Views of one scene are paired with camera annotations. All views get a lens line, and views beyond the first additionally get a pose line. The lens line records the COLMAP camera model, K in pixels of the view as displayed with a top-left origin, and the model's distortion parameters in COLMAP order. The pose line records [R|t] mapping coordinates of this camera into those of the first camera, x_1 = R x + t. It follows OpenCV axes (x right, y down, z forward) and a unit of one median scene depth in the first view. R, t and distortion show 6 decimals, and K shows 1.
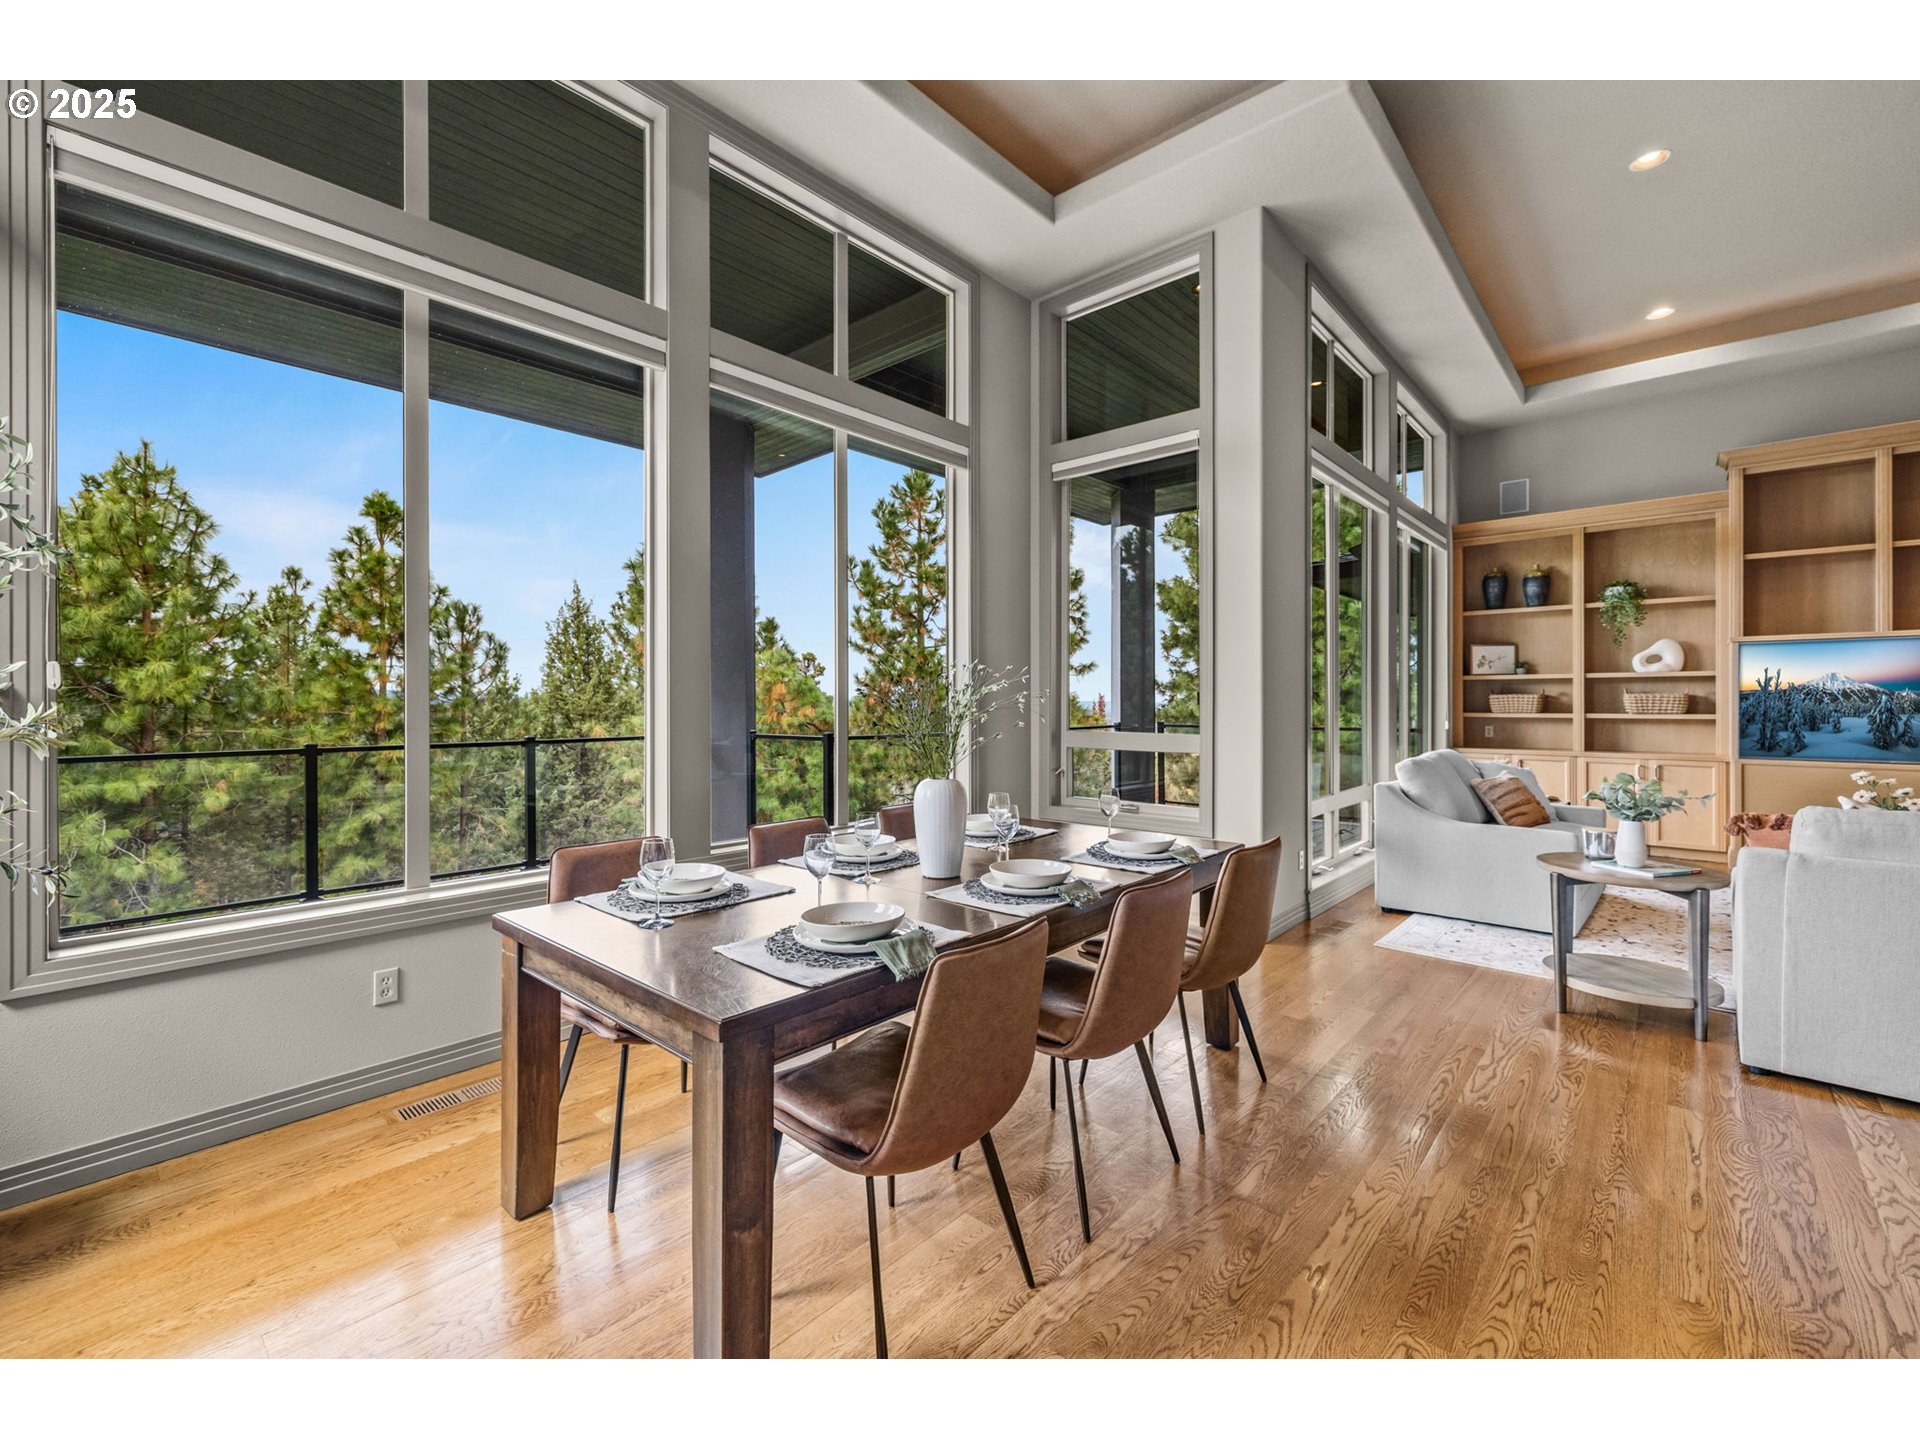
lens RADIAL K [[807.8, 0, 946.3], [0, 807.8, 701.4], [0, 0, 1]] dist [-0.000622, -0.000017]
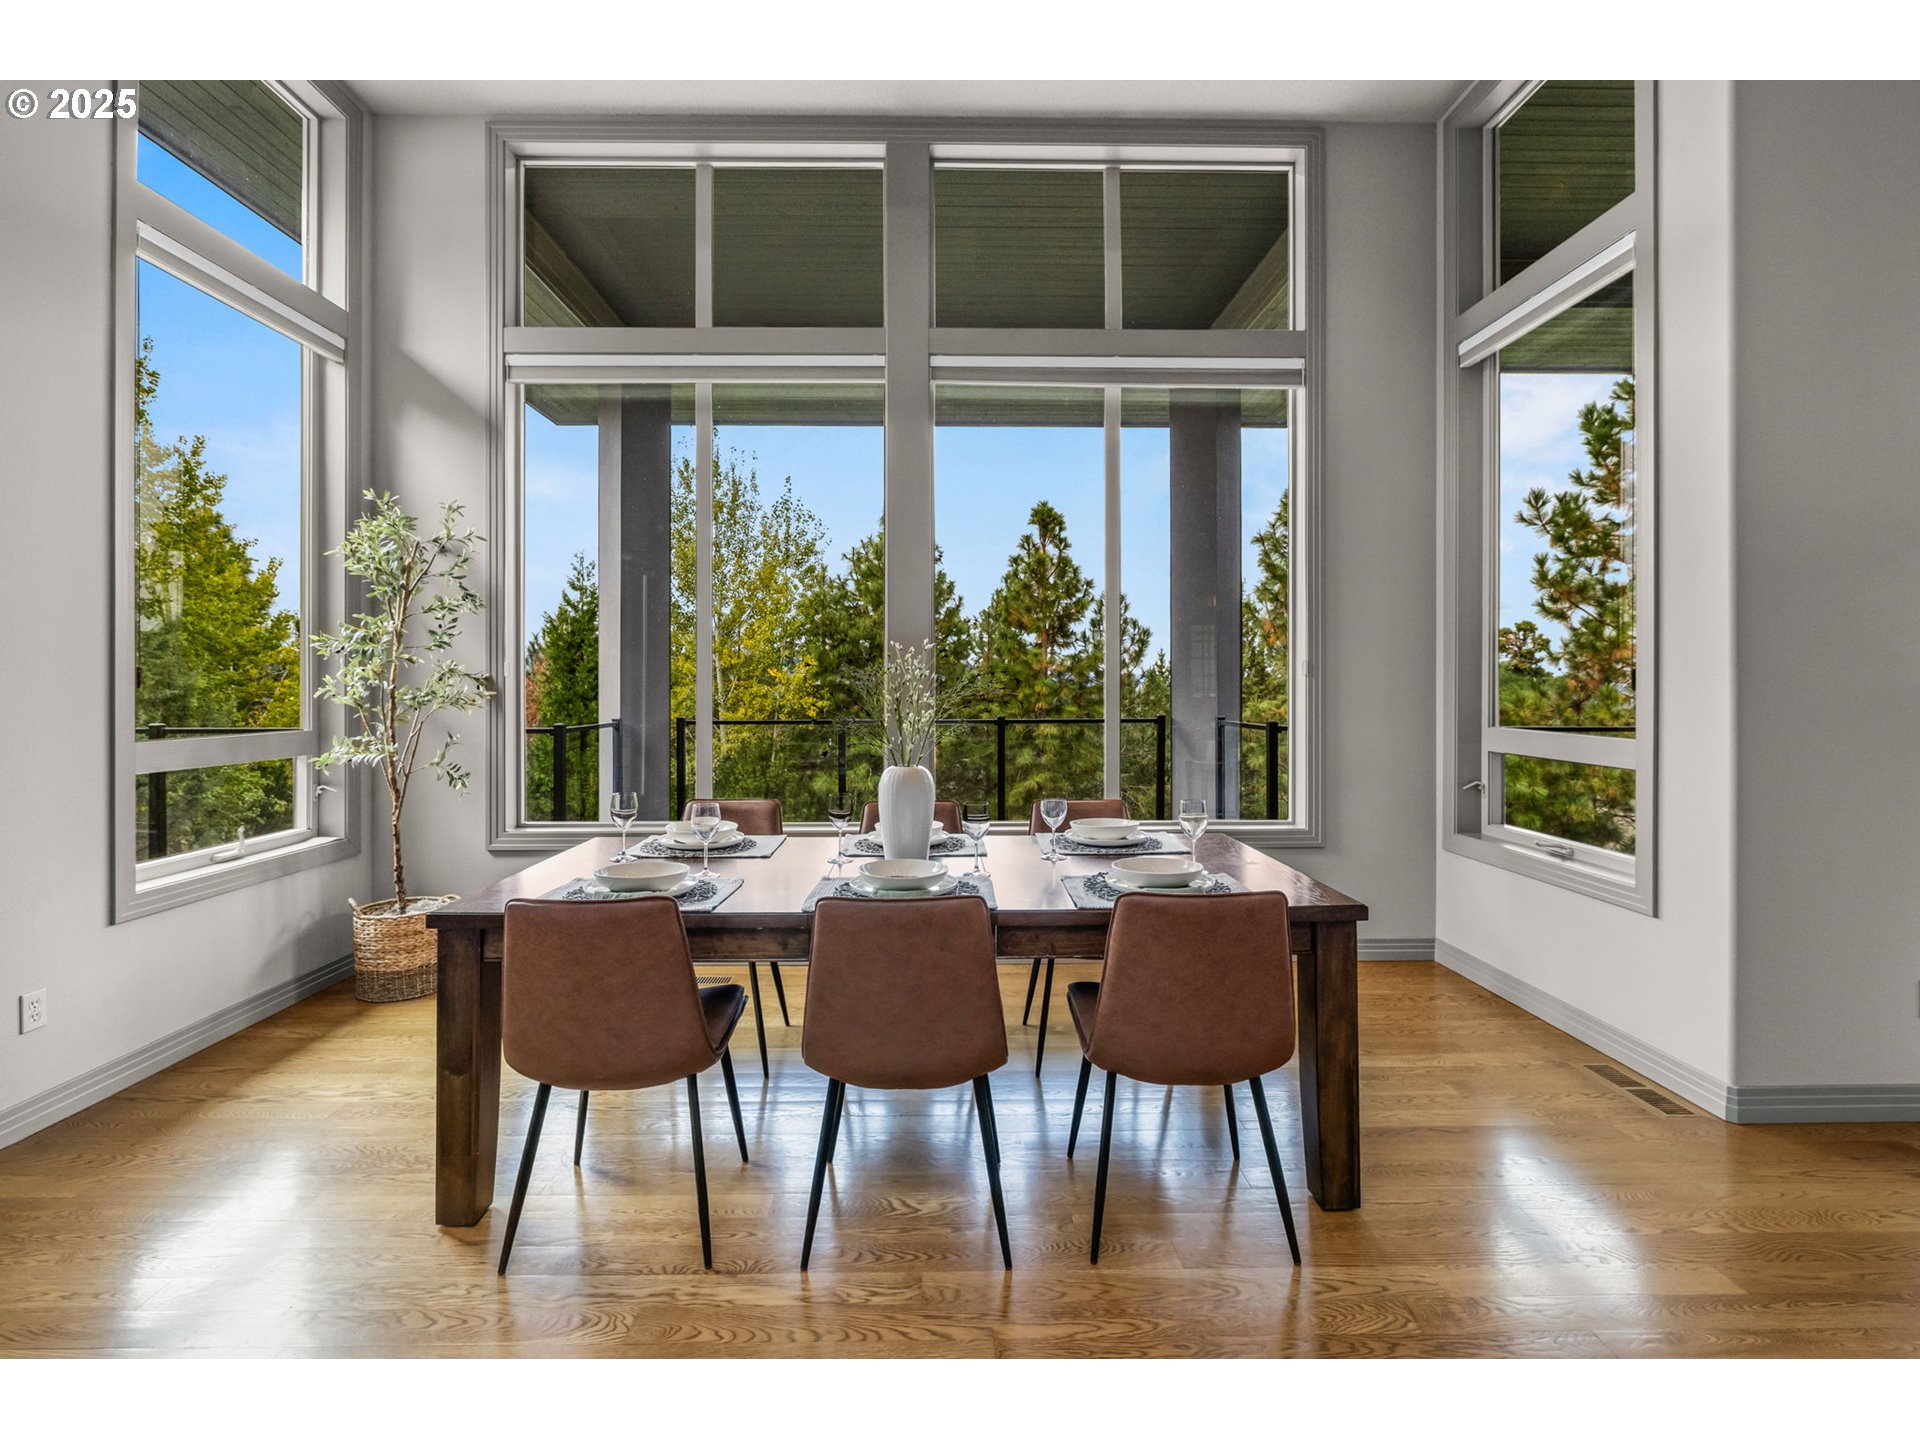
lens RADIAL K [[875.0, 0, 950.8], [0, 875.0, 685.9], [0, 0, 1]] dist [-0.001987, -0.000103]
pose [[0.688361, 0.001882, -0.725366, 0.137504], [-0.000368, 0.999997, 0.002246, -0.000091], [0.725368, -0.001279, 0.688360, 0.058832]]
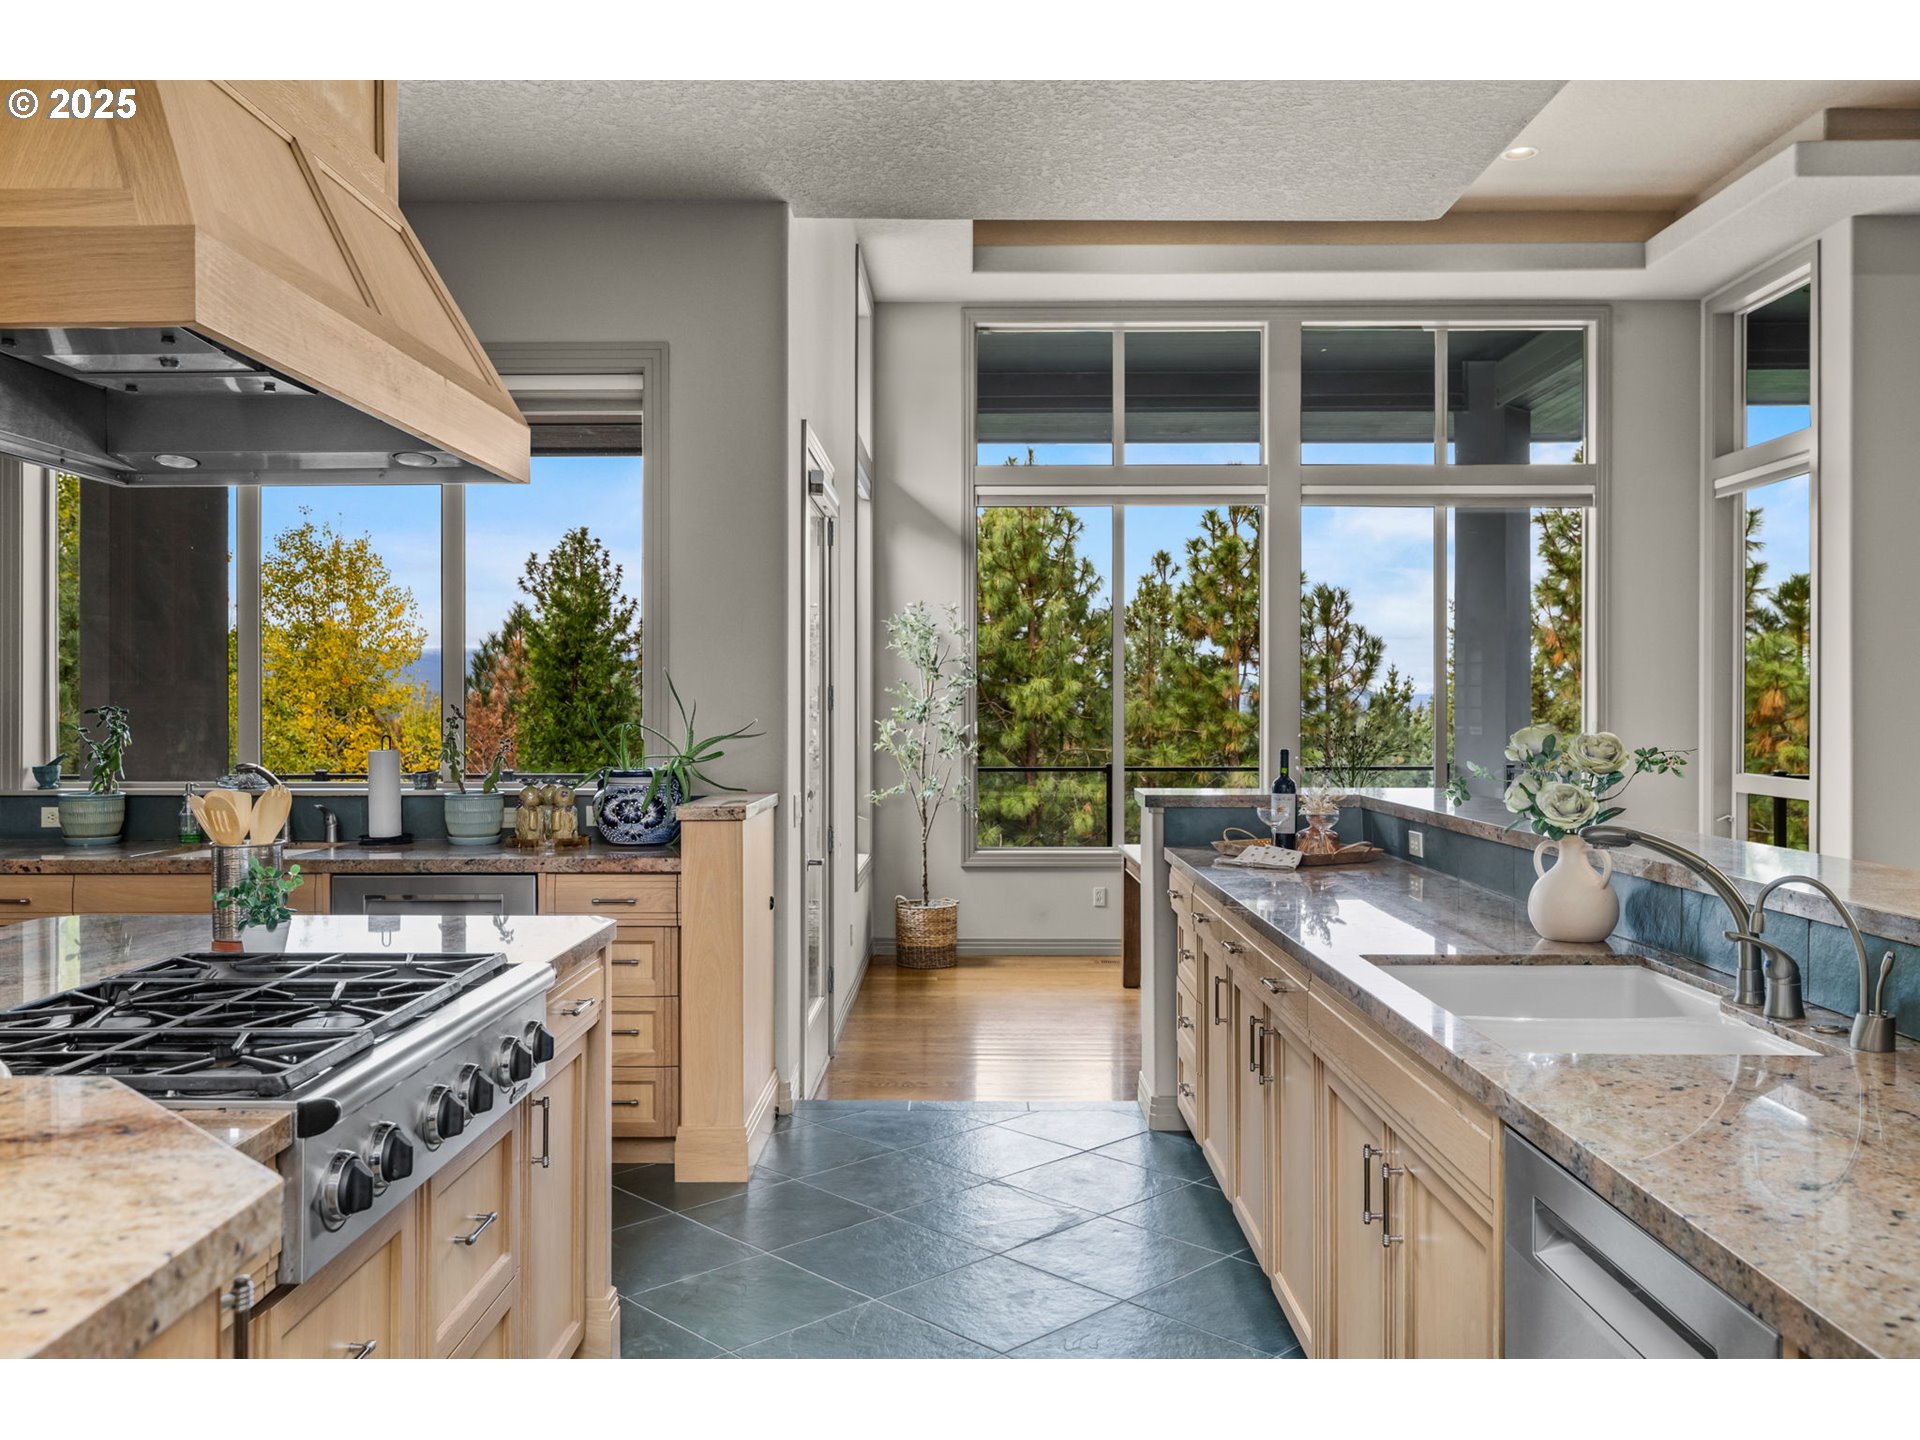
lens RADIAL K [[1487.6, 0, 960.0], [0, 1487.6, 720.0], [0, 0, 1]] dist [0.005984, -0.000026]
pose [[0.669699, 0.007582, -0.742594, 0.294697], [-0.000962, 0.999956, 0.009342, -0.014120], [0.742632, -0.005542, 0.669677, -0.274838]]
